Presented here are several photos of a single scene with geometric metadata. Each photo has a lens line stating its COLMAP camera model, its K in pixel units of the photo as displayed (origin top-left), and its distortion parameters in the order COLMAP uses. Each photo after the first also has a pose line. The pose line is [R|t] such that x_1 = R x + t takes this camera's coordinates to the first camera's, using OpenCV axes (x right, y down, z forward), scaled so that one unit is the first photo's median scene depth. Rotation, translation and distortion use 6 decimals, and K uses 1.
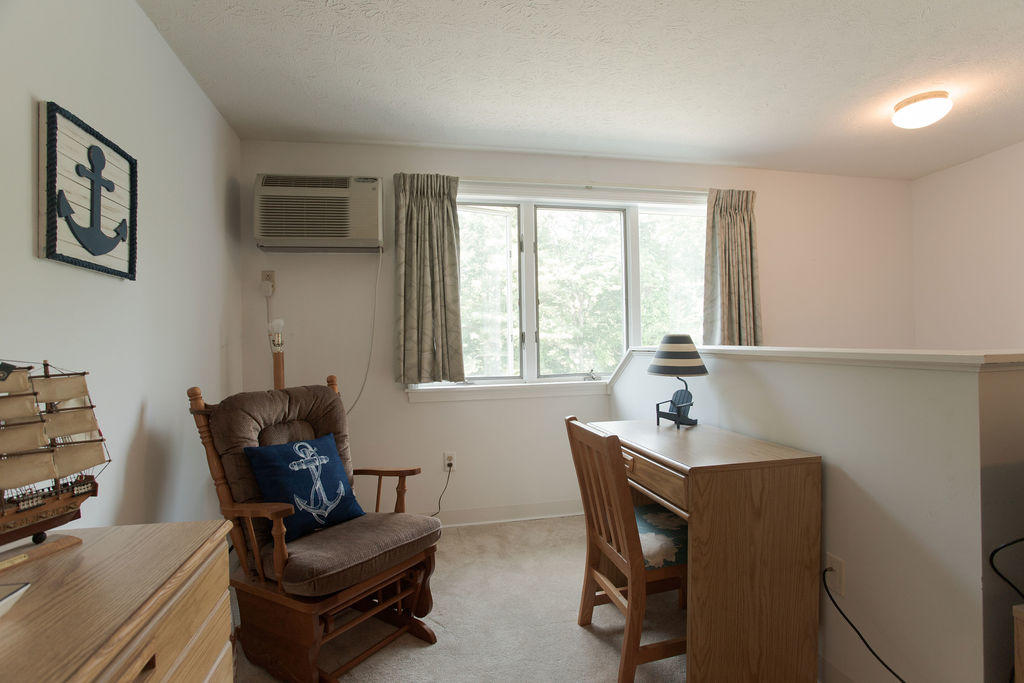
lens RADIAL K [[499.5, 0, 508.7], [0, 499.5, 342.3], [0, 0, 1]] dist [-0.091285, 0.046963]
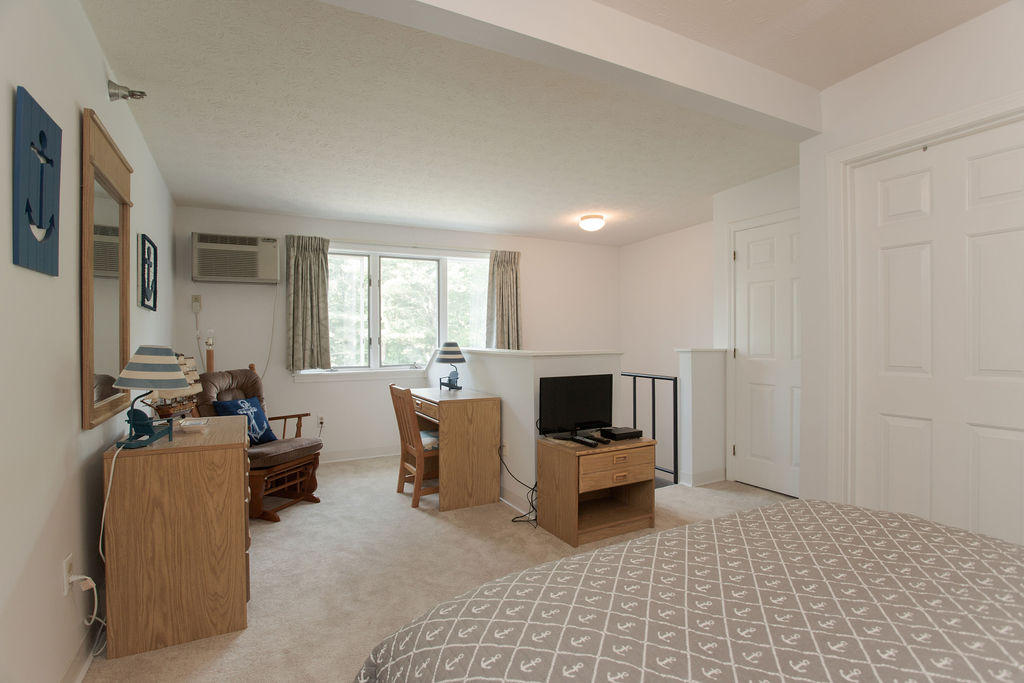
lens RADIAL K [[499.5, 0, 508.7], [0, 499.5, 342.3], [0, 0, 1]] dist [-0.091285, 0.046963]
pose [[0.960213, 0.009930, 0.279093, 0.013190], [-0.010604, 0.999943, 0.000904, -0.013906], [-0.279068, -0.003828, 0.960264, -0.695741]]
